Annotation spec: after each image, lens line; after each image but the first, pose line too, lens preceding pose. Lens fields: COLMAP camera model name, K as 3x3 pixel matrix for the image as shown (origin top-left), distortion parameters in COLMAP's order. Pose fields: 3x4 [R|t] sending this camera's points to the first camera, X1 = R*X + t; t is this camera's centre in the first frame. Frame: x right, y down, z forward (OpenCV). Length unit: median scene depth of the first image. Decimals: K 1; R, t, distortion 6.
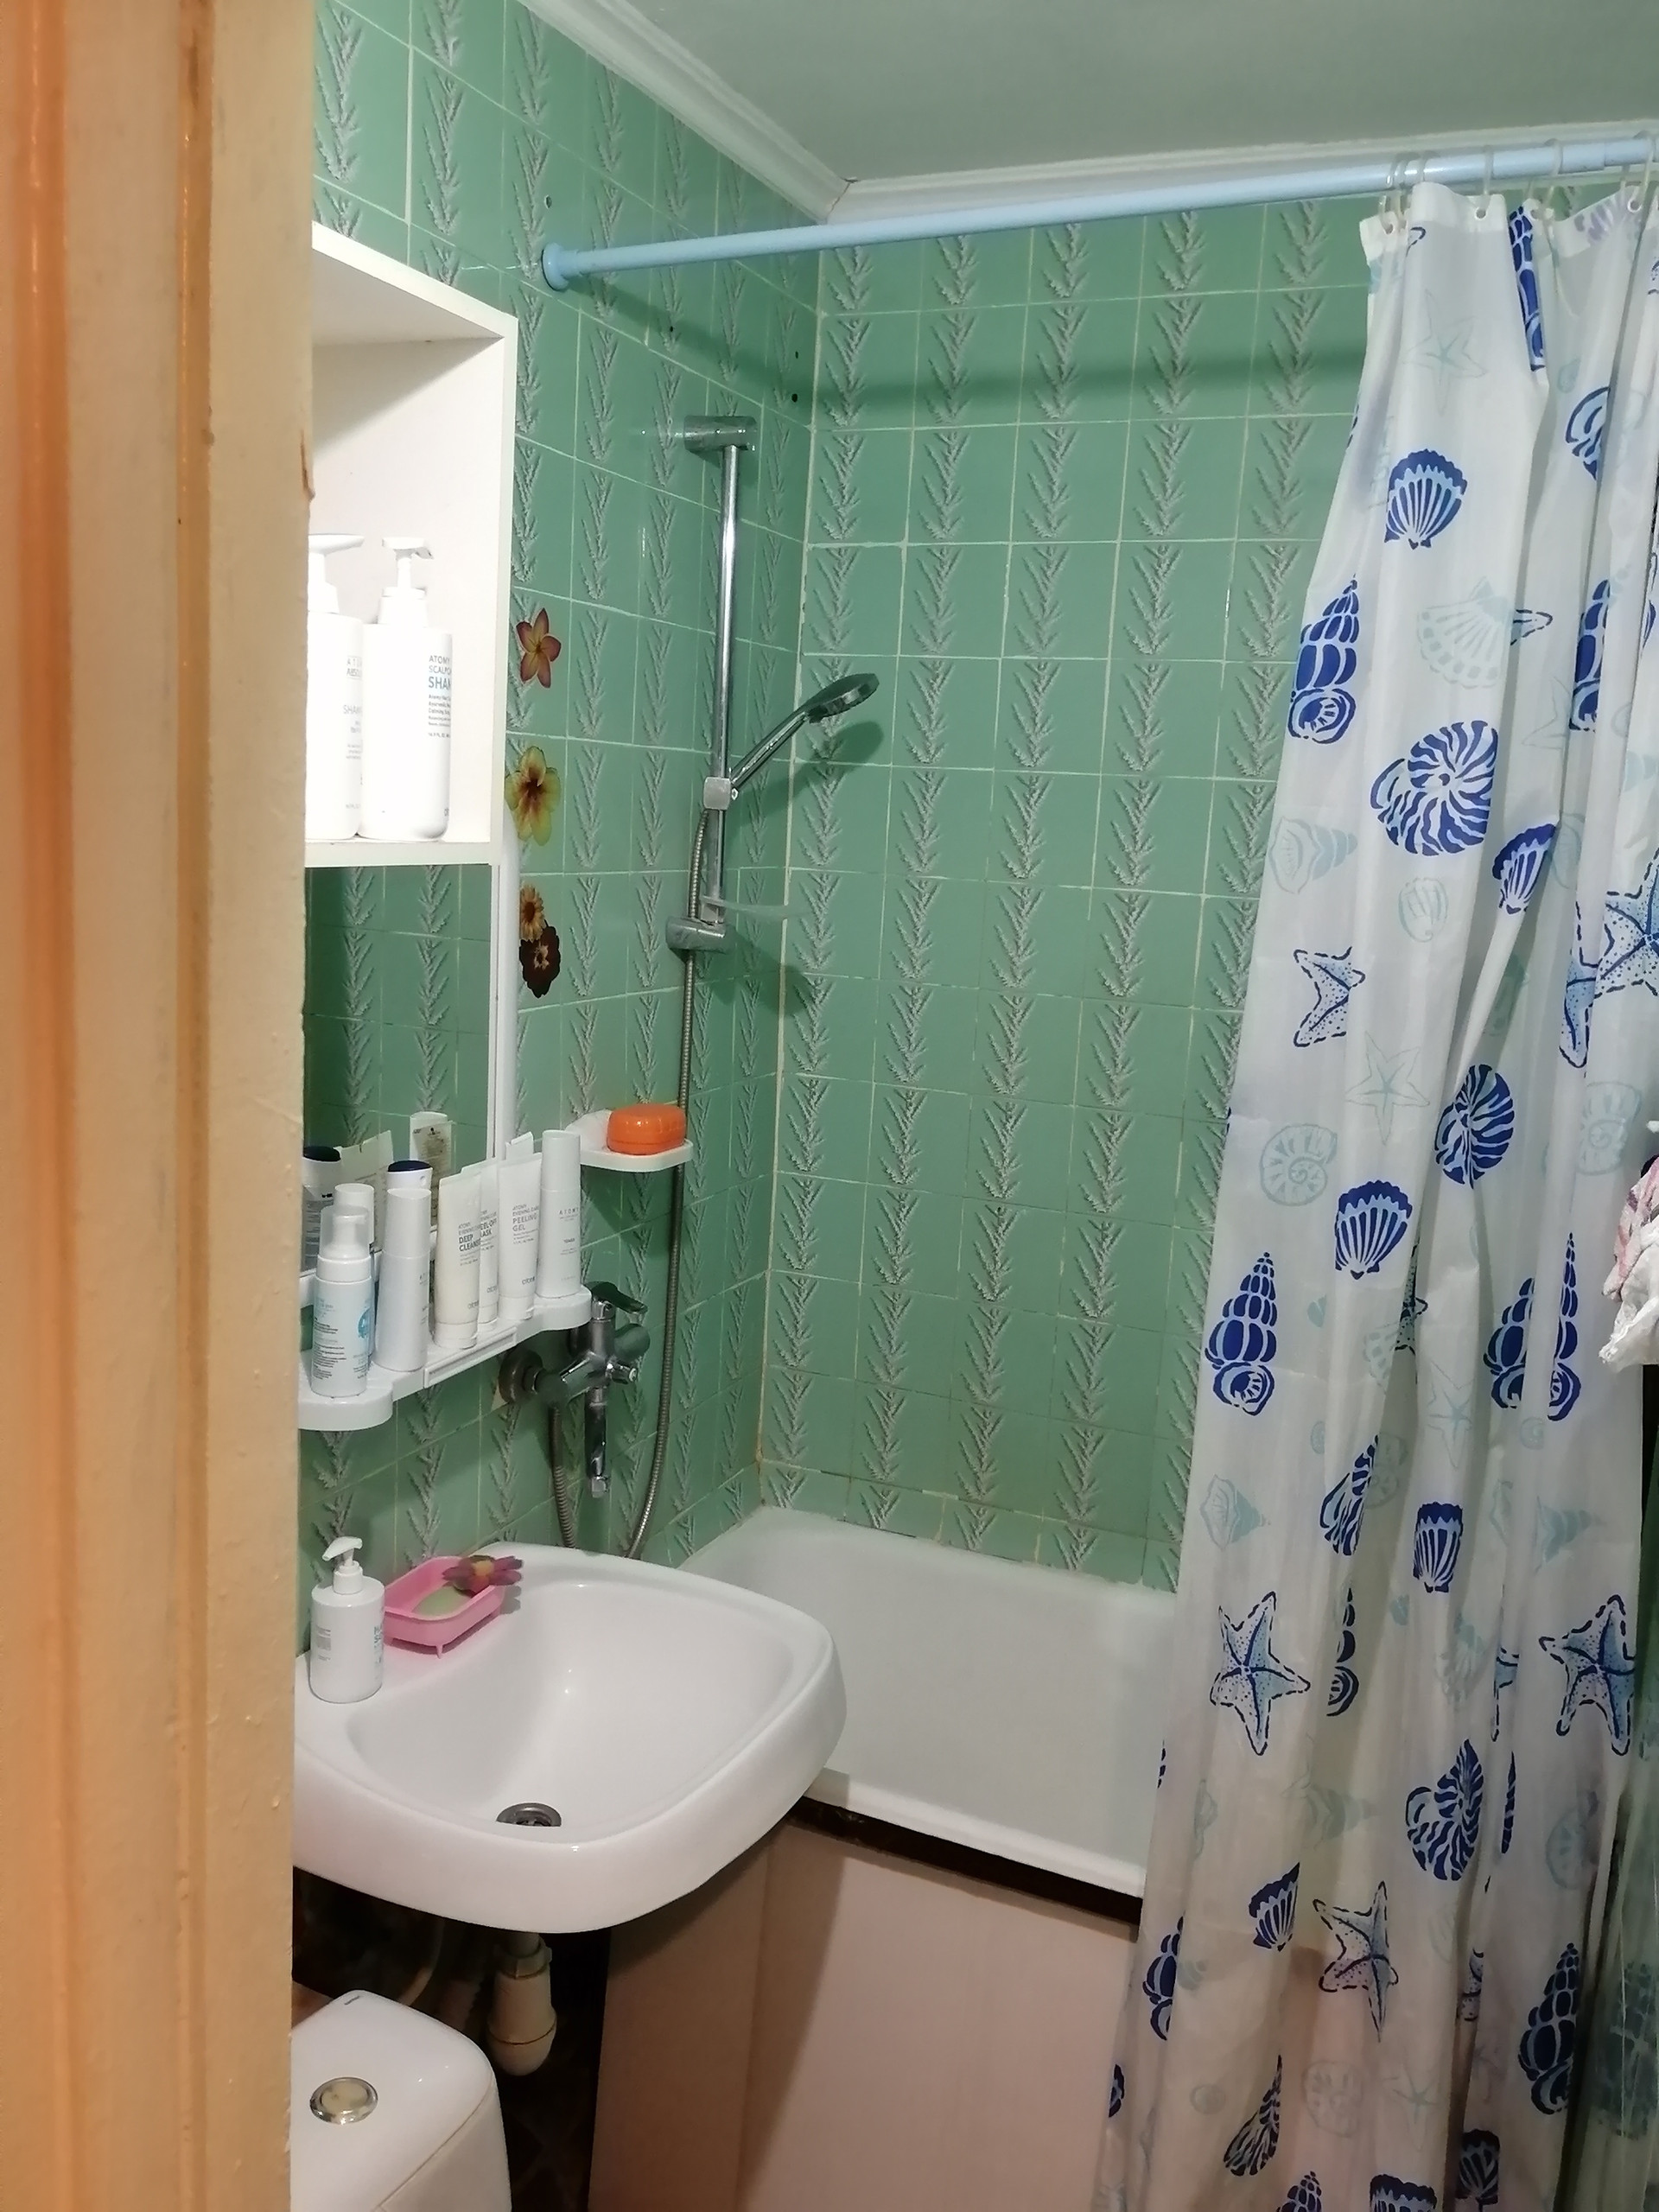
lens RADIAL K [[1779.0, 0, 817.9], [0, 1779.0, 1107.0], [0, 0, 1]] dist [0.014231, -0.030790]
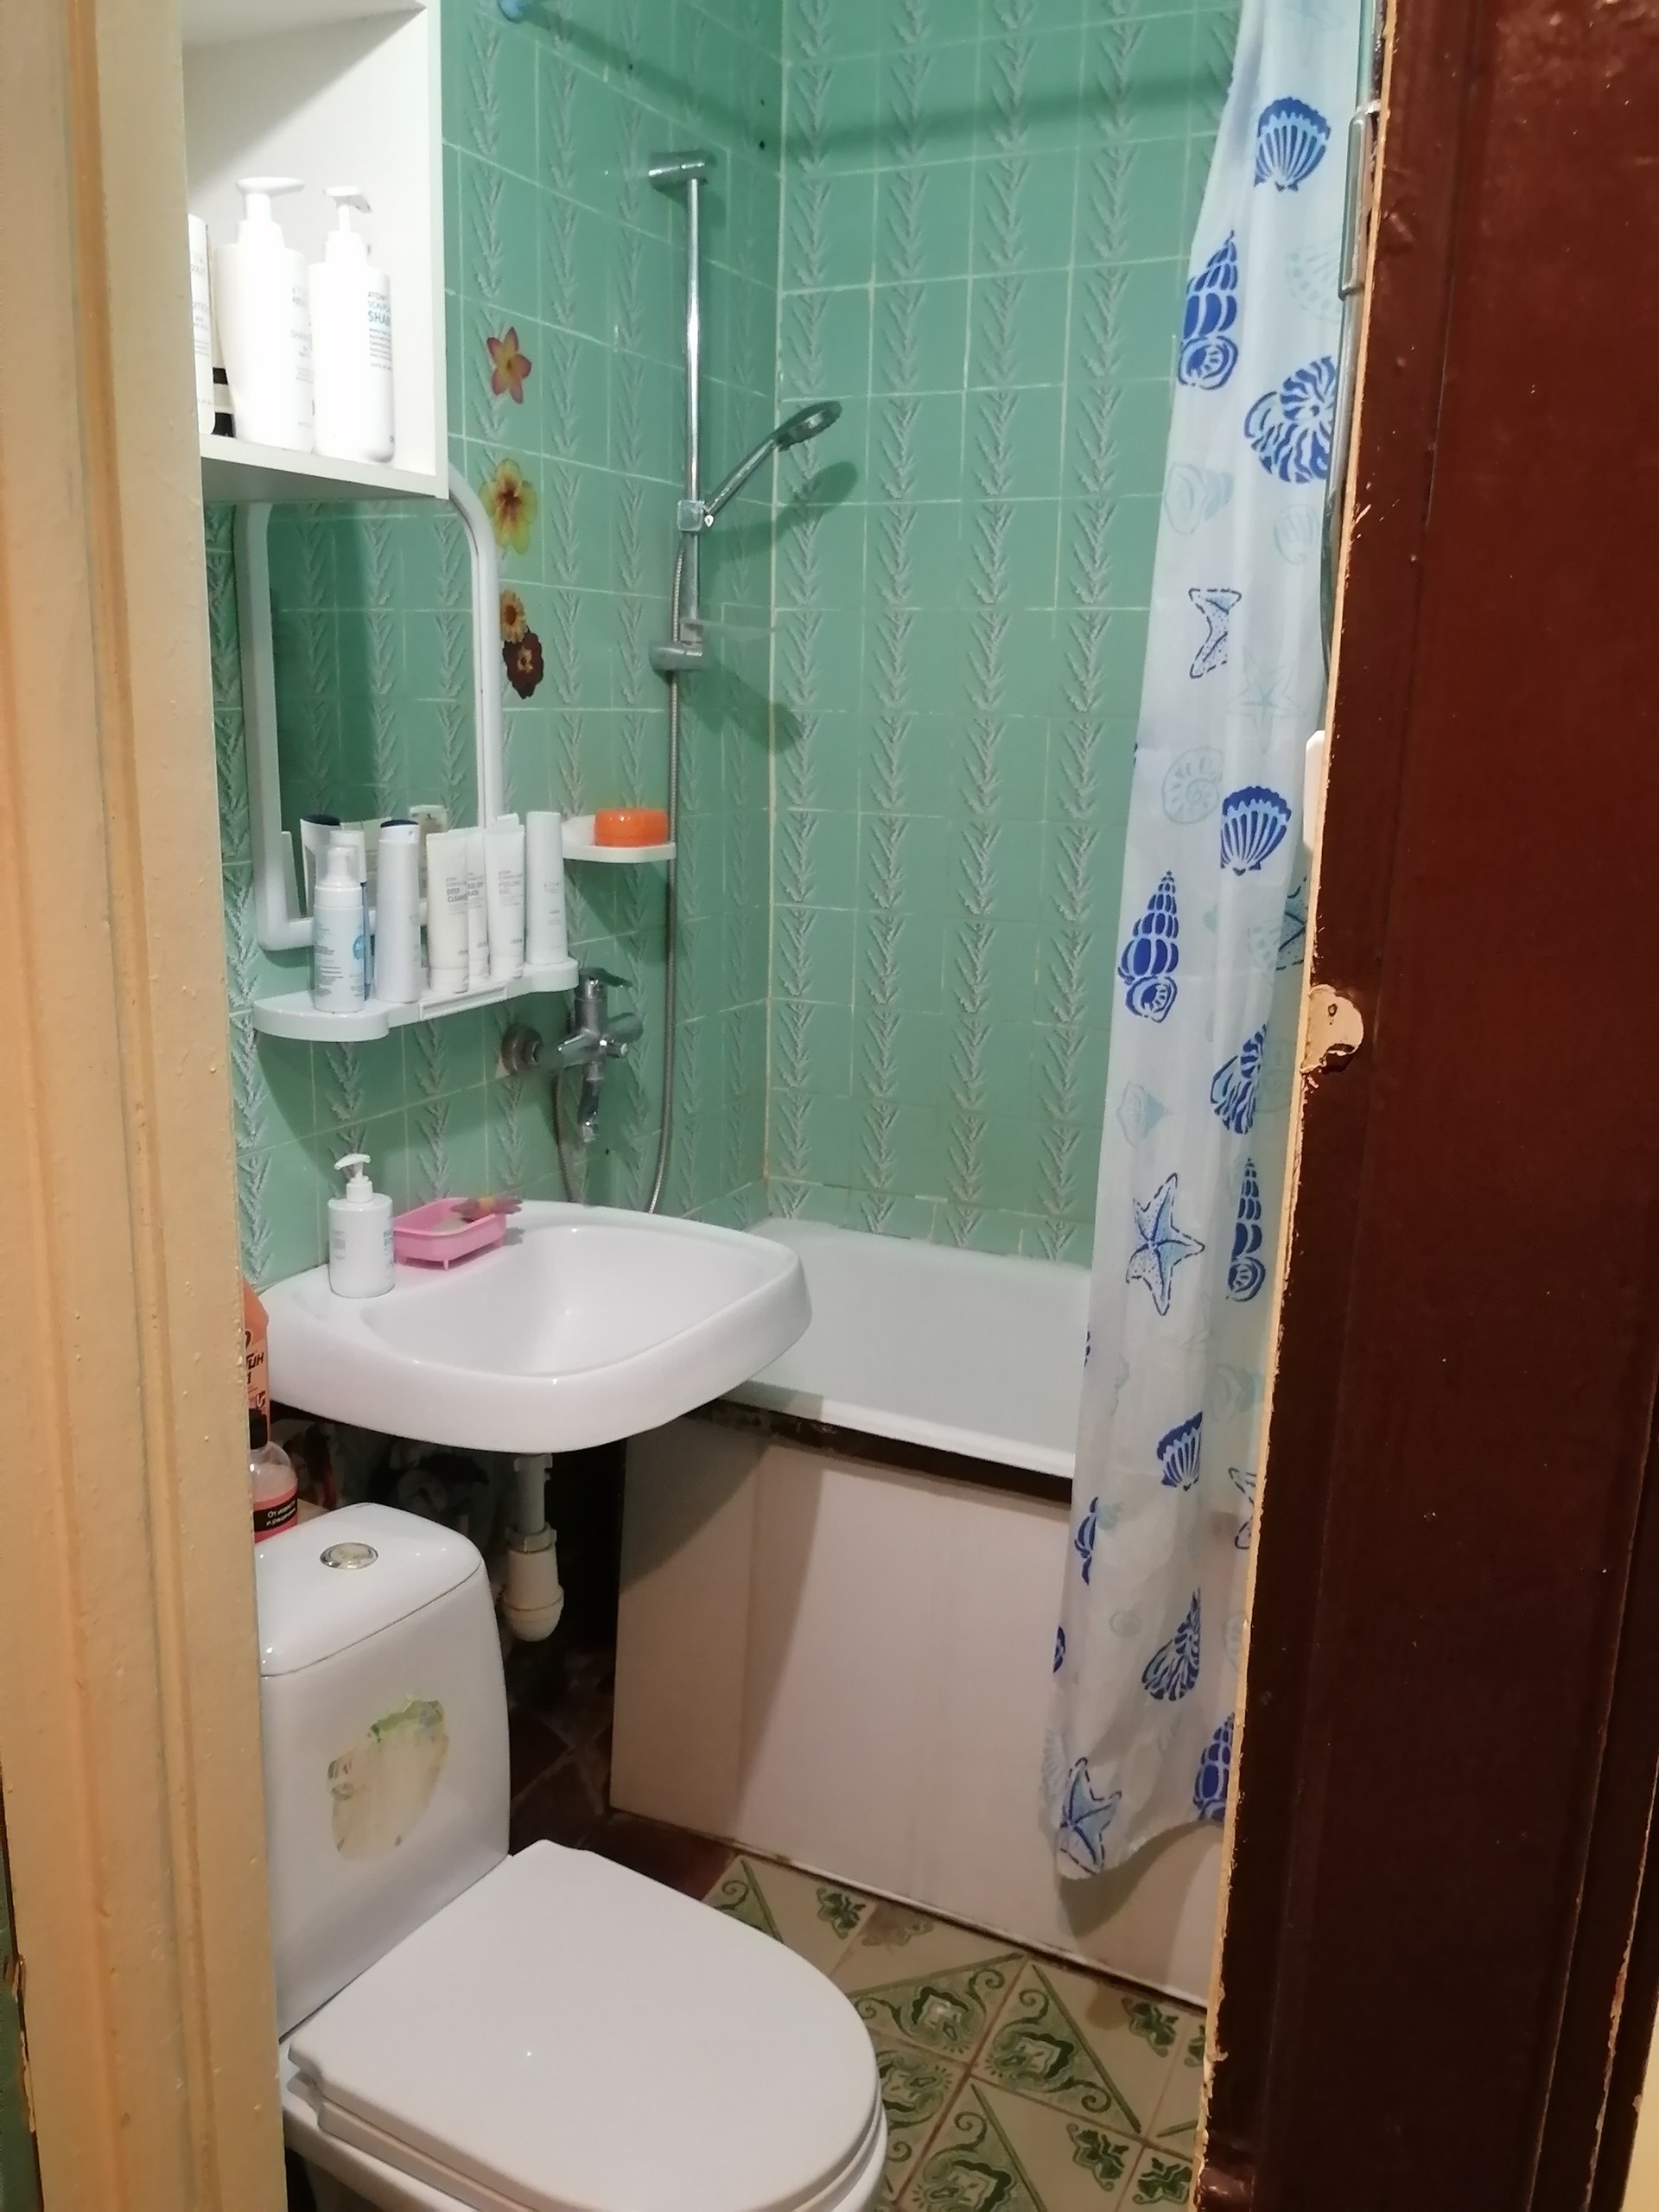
lens RADIAL K [[1782.8, 0, 819.9], [0, 1782.8, 1107.5], [0, 0, 1]] dist [0.017628, -0.041898]
pose [[0.998614, -0.022120, -0.047749, 0.076699], [0.024834, 0.998064, 0.057023, 0.141719], [0.046396, -0.058130, 0.997230, -0.104451]]
